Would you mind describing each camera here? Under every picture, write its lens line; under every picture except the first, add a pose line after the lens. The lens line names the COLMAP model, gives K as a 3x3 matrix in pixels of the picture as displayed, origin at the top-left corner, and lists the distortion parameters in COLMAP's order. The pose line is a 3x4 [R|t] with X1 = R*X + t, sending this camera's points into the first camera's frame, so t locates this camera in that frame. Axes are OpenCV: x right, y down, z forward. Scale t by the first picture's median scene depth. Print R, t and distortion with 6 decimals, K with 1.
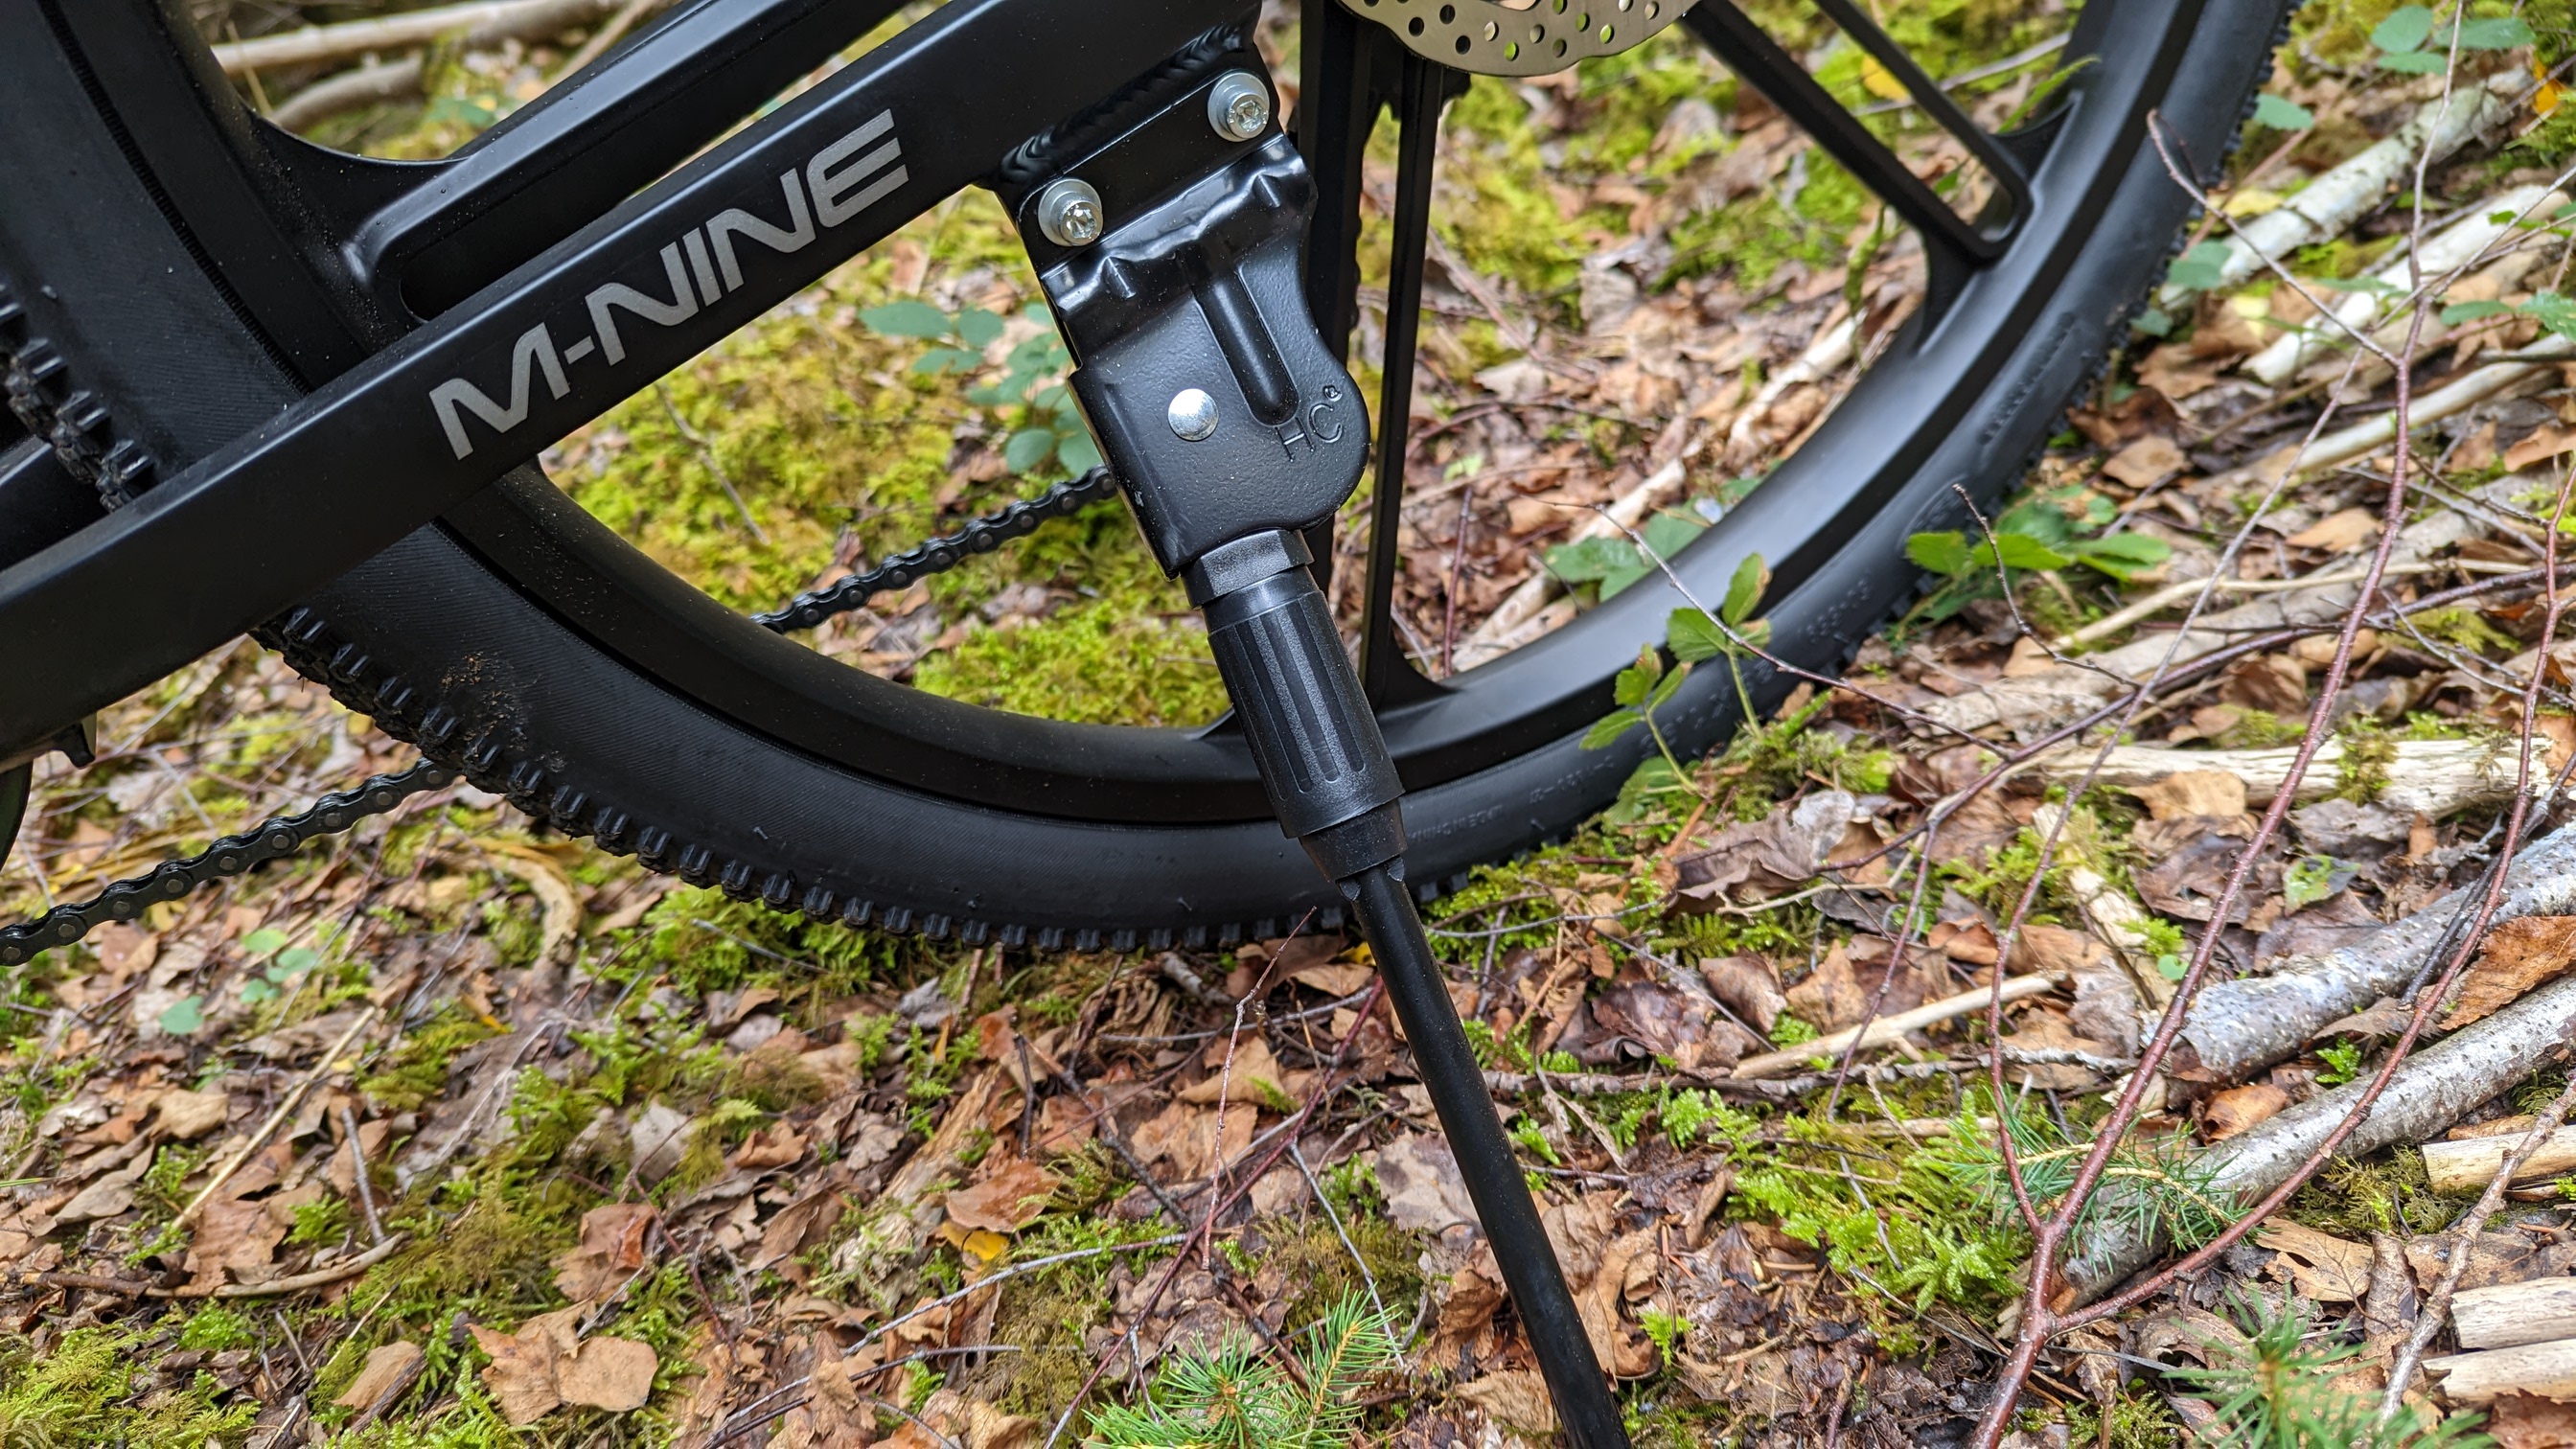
lens RADIAL K [[1884.9, 0, 1338.0], [0, 1884.9, 730.8], [0, 0, 1]] dist [0.022405, -0.020917]
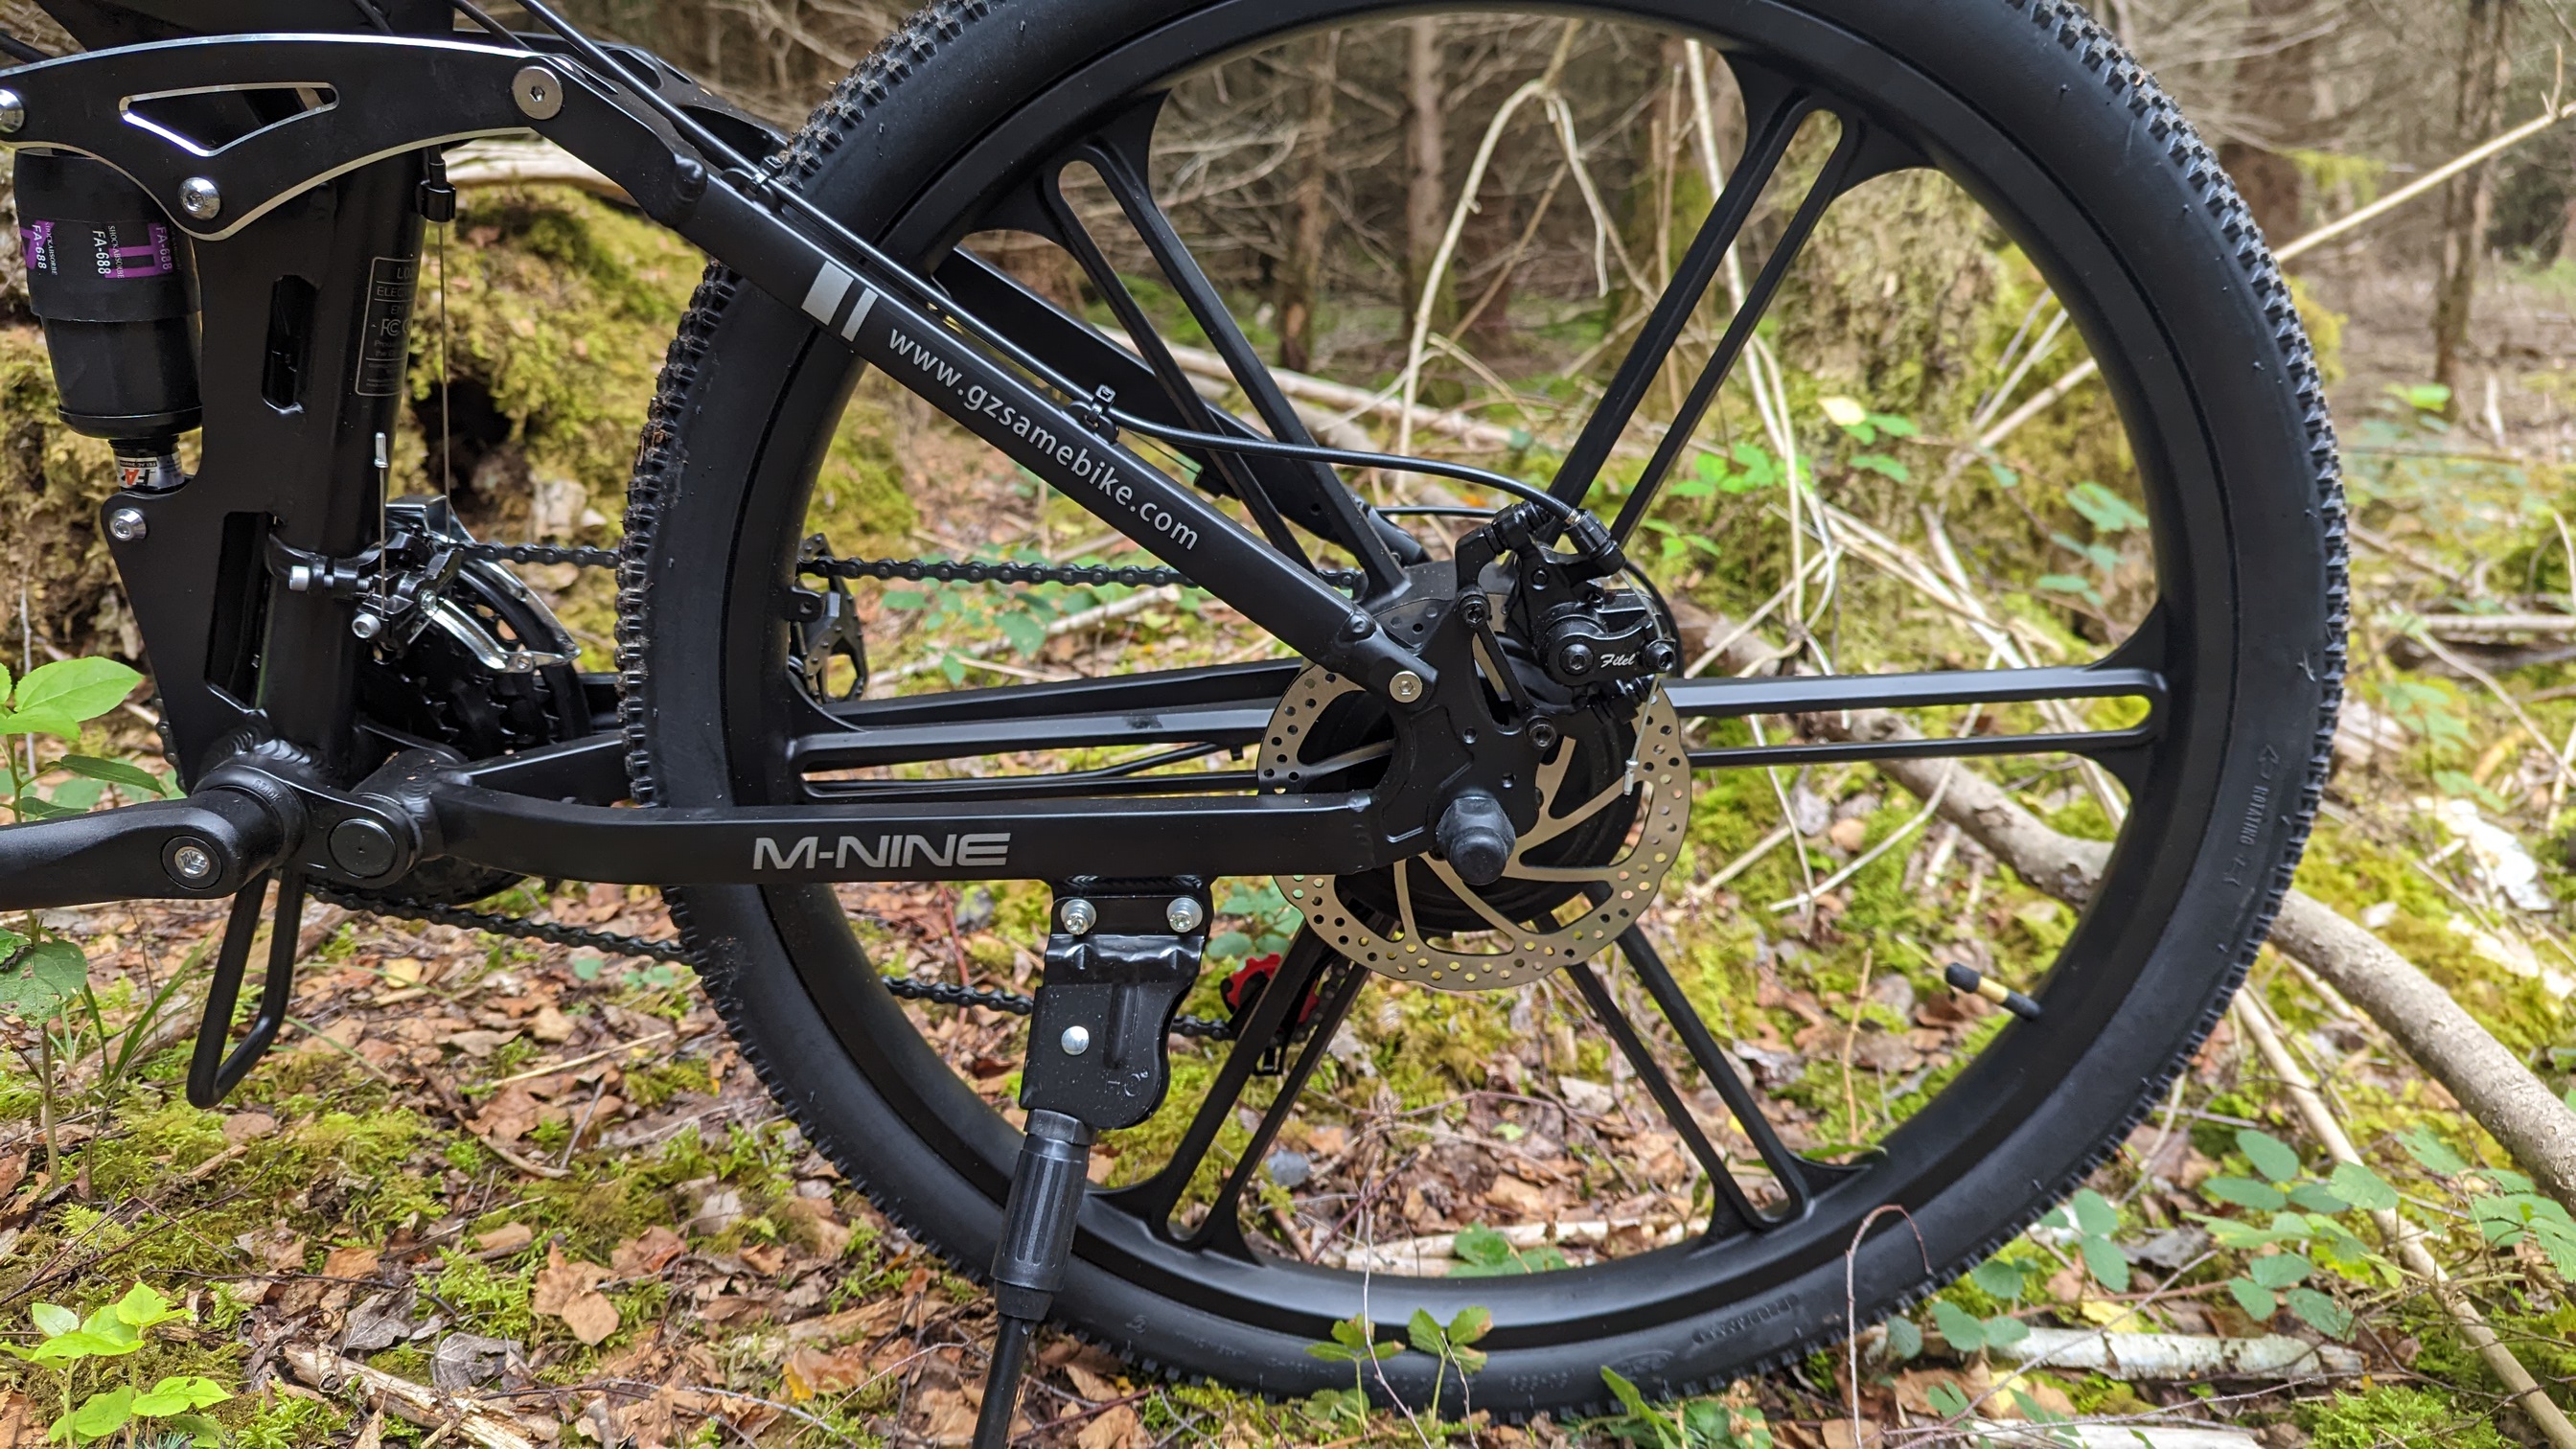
lens RADIAL K [[1884.9, 0, 1287.5], [0, 1884.9, 728.9], [0, 0, 1]] dist [0.022405, -0.020917]
pose [[0.800916, 0.493740, -0.338755, 0.337245], [-0.552048, 0.827985, -0.098406, -0.213506], [0.231896, 0.265824, 0.935714, -0.447071]]
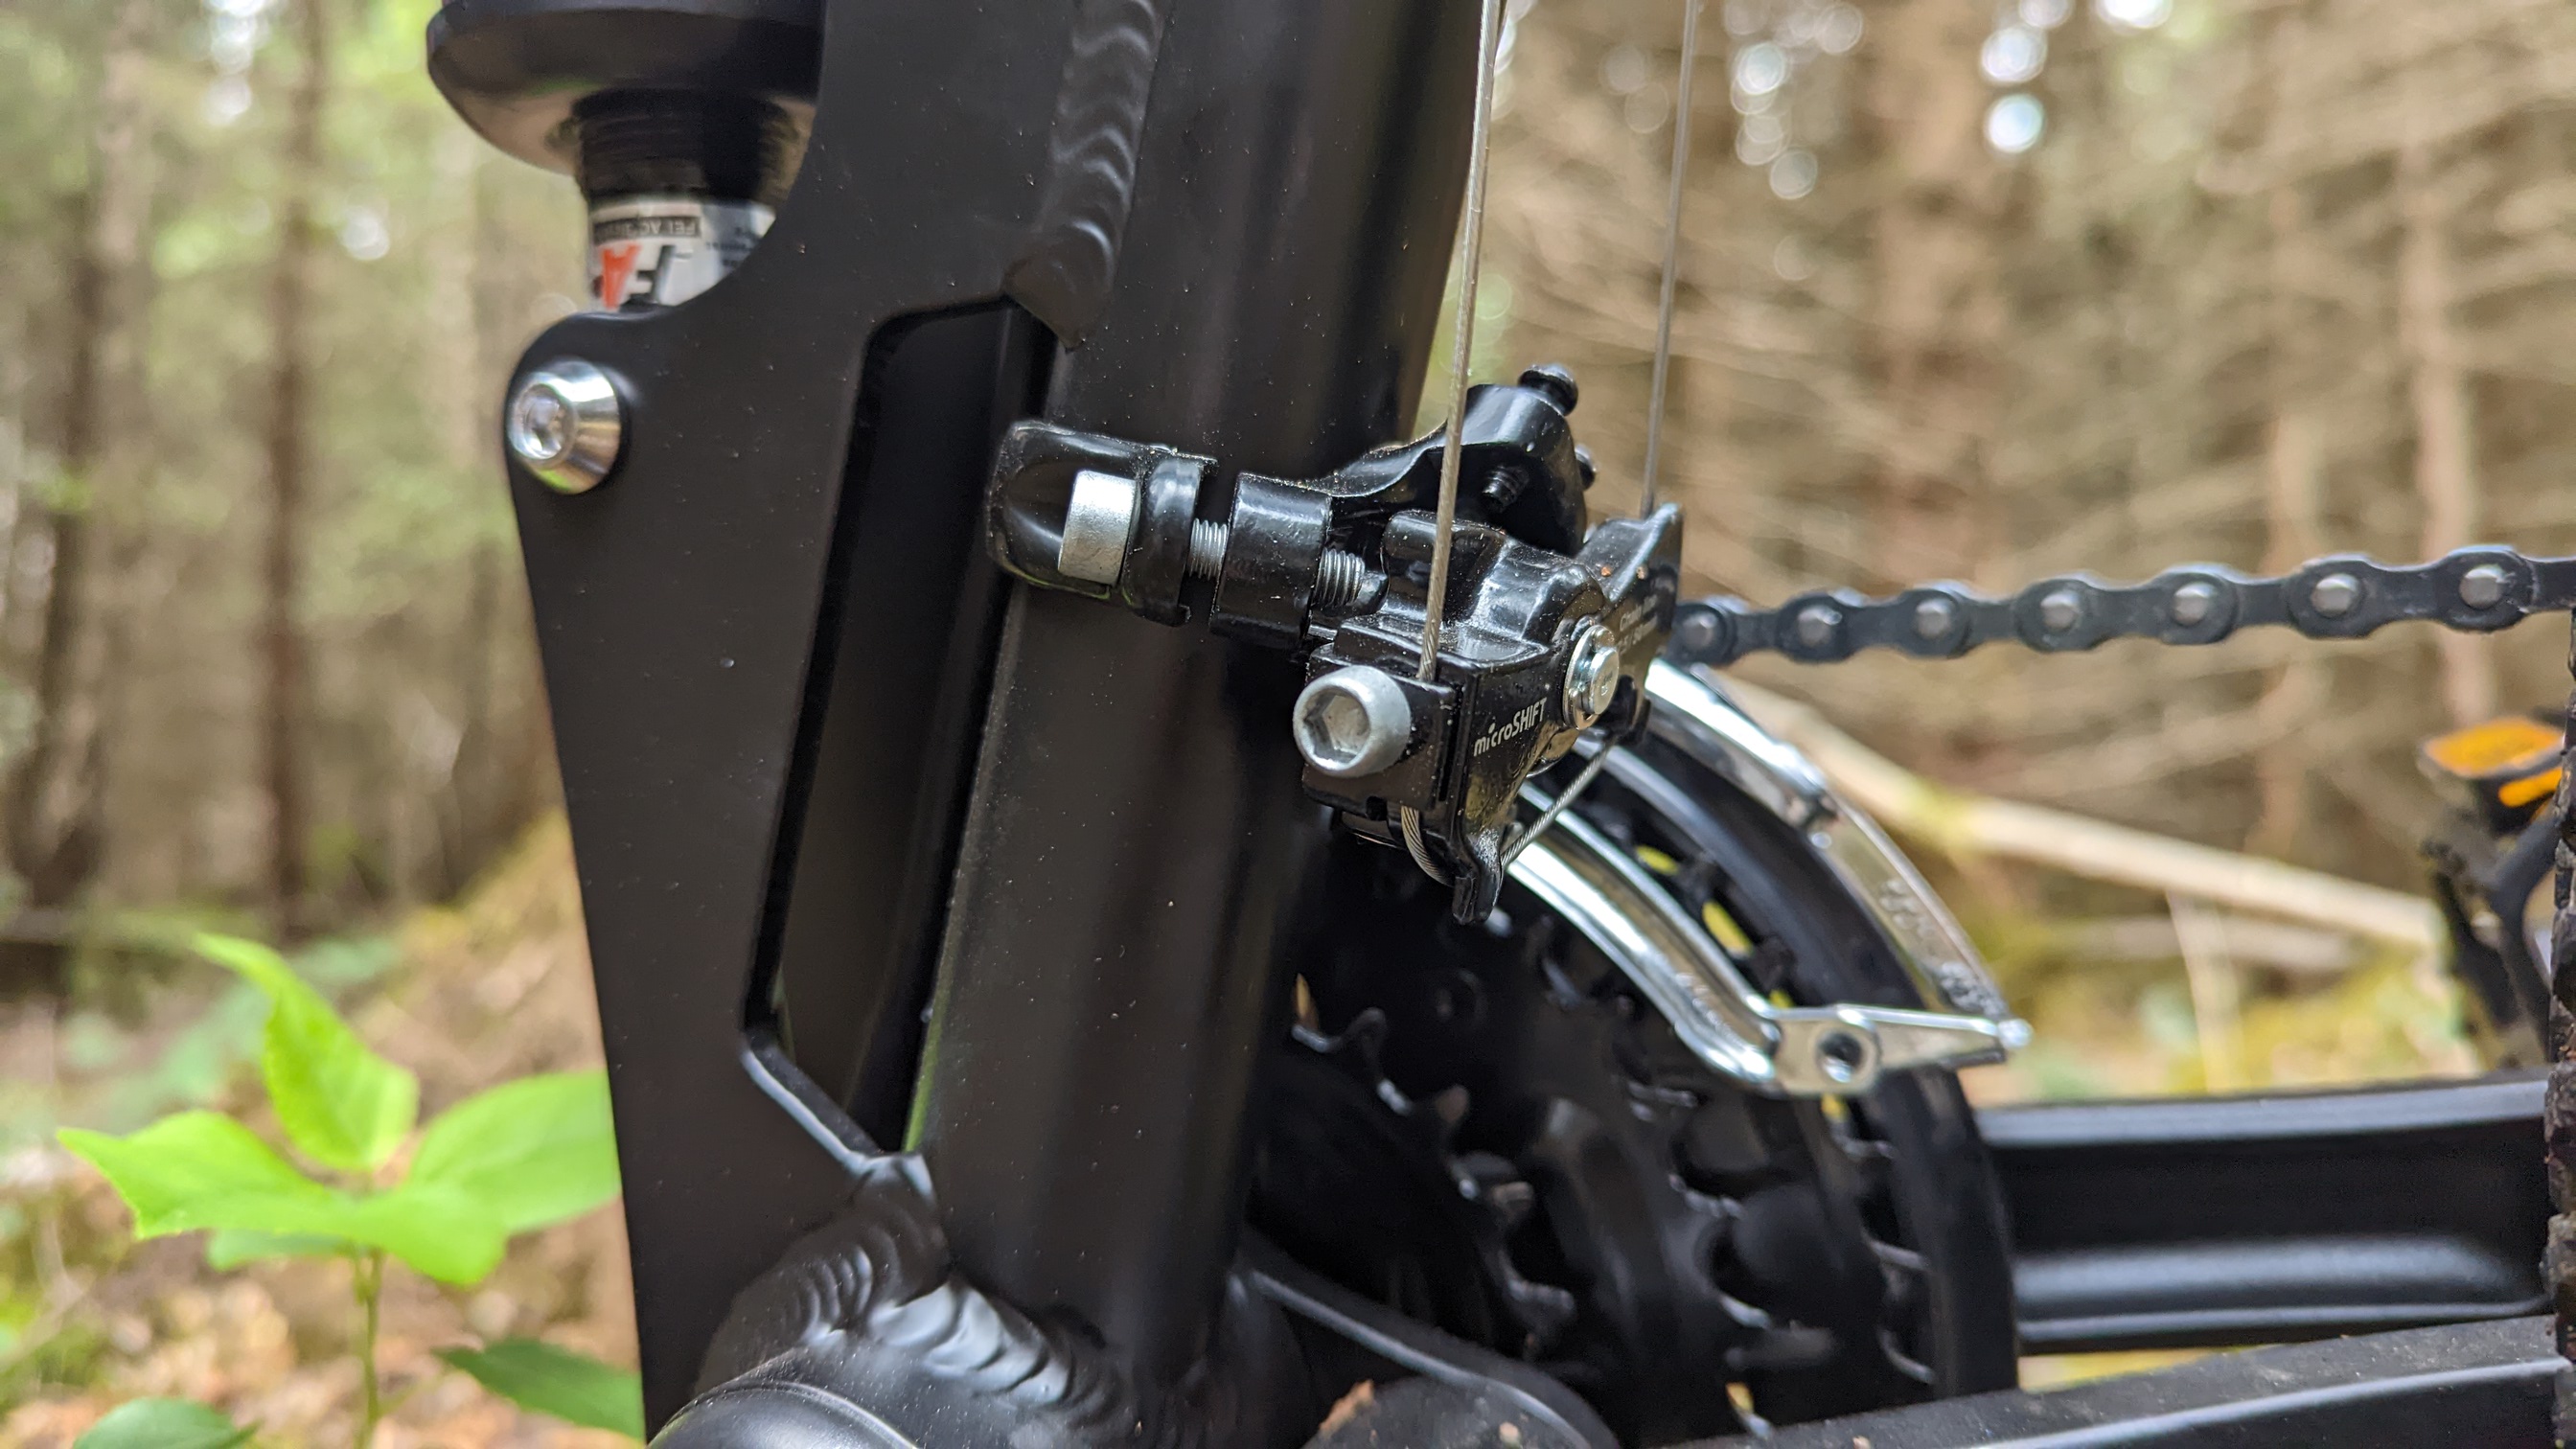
lens RADIAL K [[1884.9, 0, 1296.6], [0, 1884.9, 708.8], [0, 0, 1]] dist [0.022405, -0.020917]
pose [[0.568943, 0.294778, -0.767731, -0.359282], [-0.606384, 0.780991, -0.149504, -0.028580], [0.555521, 0.550598, 0.623088, 0.336546]]
